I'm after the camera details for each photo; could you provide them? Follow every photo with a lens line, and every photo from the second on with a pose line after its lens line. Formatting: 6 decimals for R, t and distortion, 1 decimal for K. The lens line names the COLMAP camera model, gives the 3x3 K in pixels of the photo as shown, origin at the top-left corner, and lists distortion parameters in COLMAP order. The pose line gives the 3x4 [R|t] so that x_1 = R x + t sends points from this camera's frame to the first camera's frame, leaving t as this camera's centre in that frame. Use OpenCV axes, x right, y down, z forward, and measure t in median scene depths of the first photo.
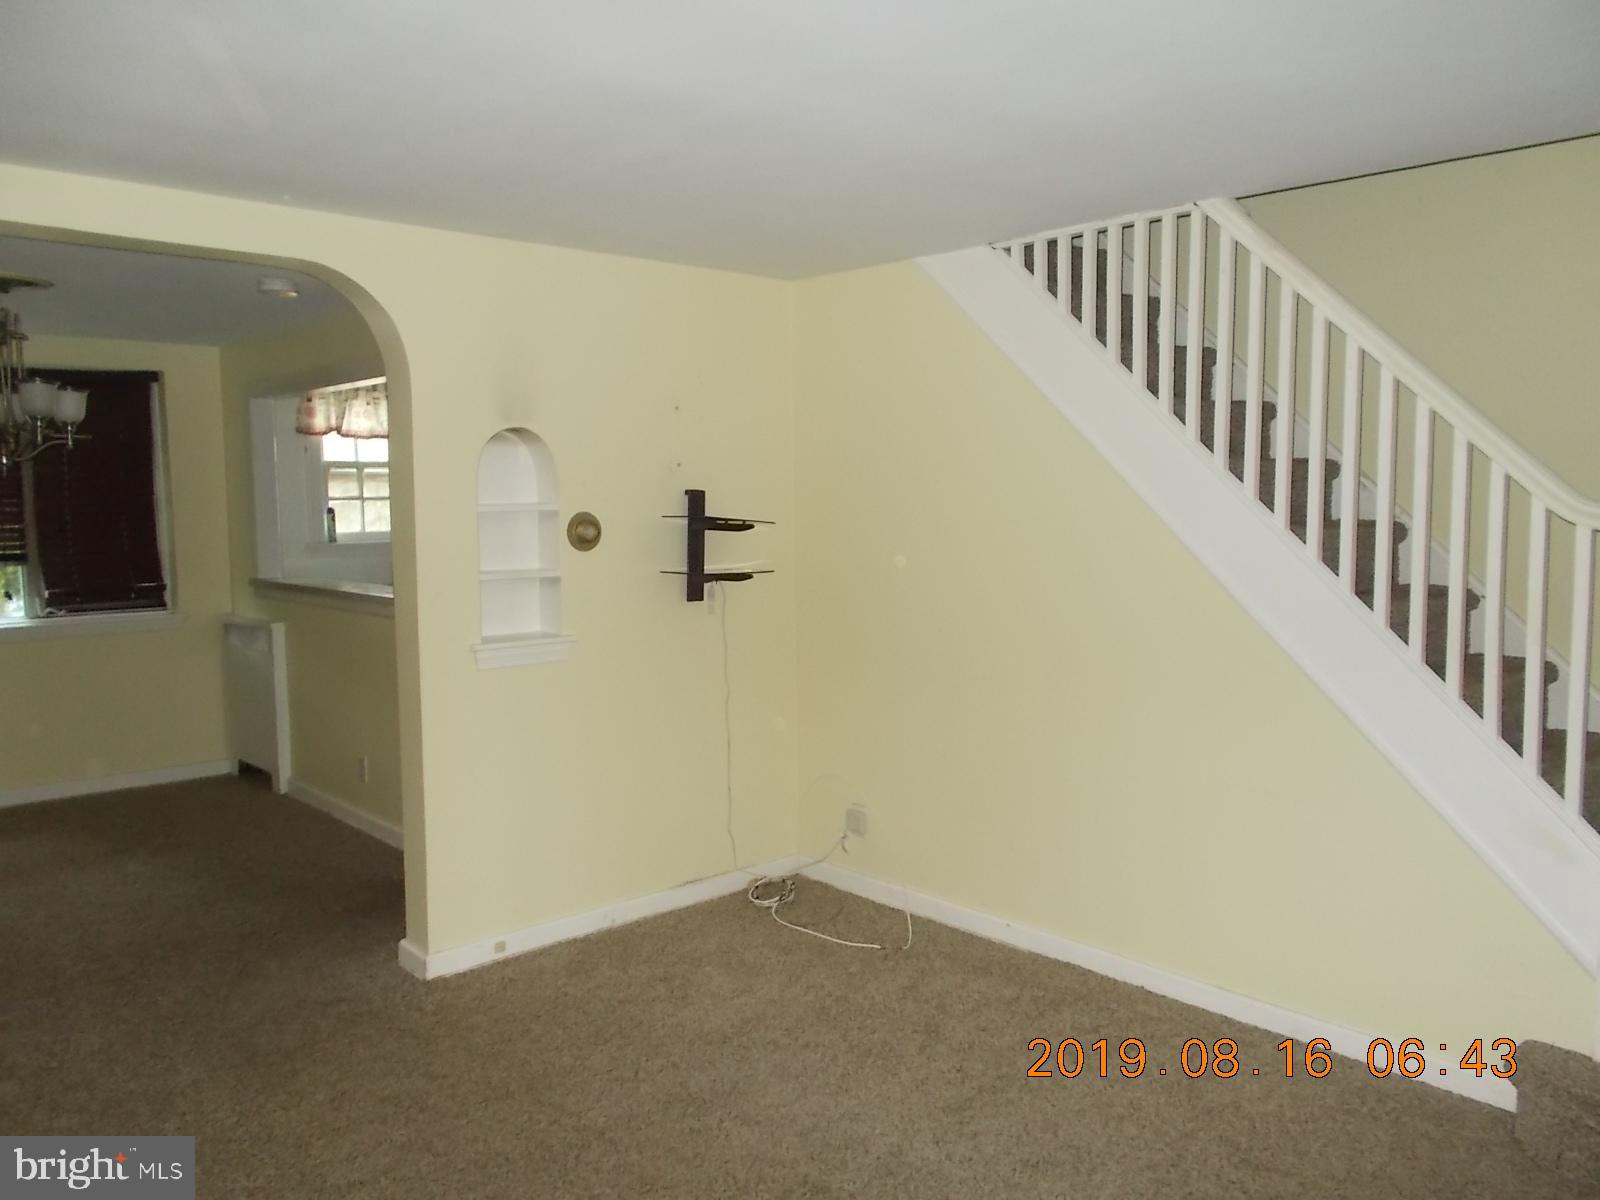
lens RADIAL K [[1244.2, 0, 792.4], [0, 1244.2, 600.3], [0, 0, 1]] dist [0.005861, 0.015771]
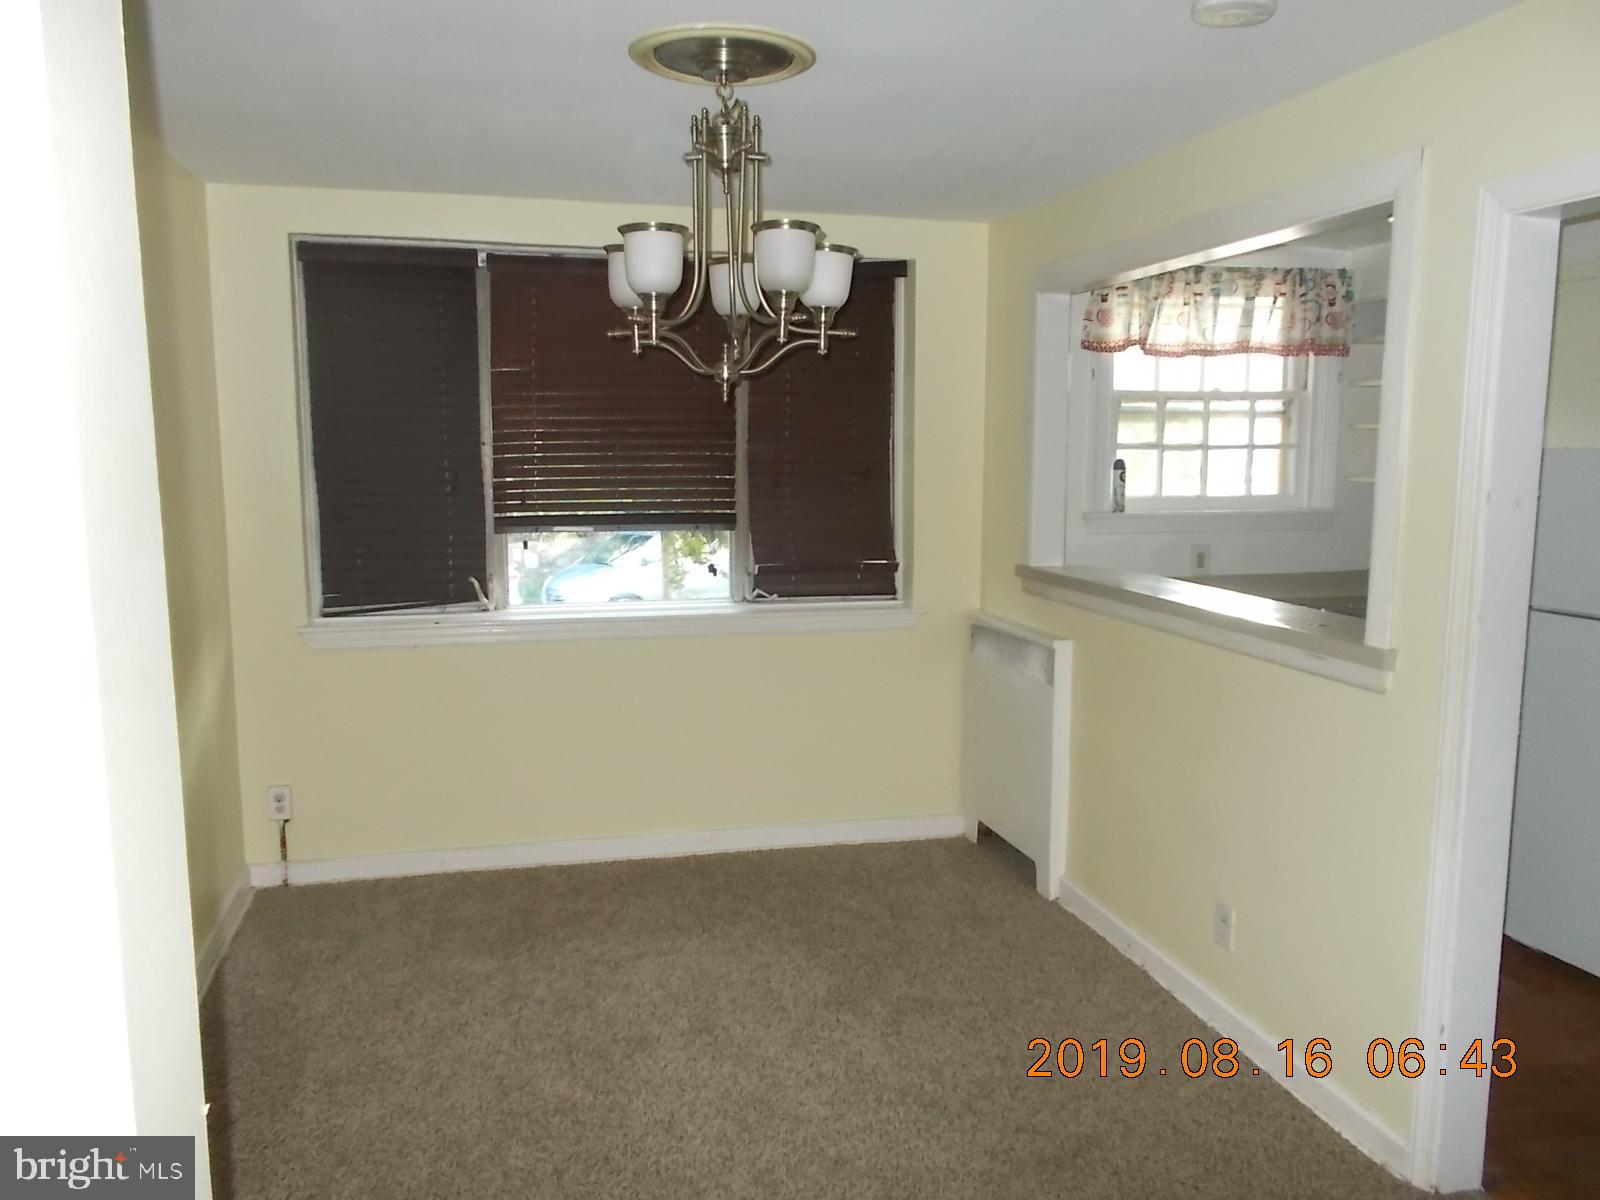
lens RADIAL K [[1244.2, 0, 801.0], [0, 1244.2, 600.5], [0, 0, 1]] dist [0.005861, 0.015771]
pose [[0.884506, 0.076001, -0.460297, -0.221249], [-0.056685, 0.996839, 0.055665, -0.027839], [0.463073, -0.023144, 0.886018, 0.341378]]
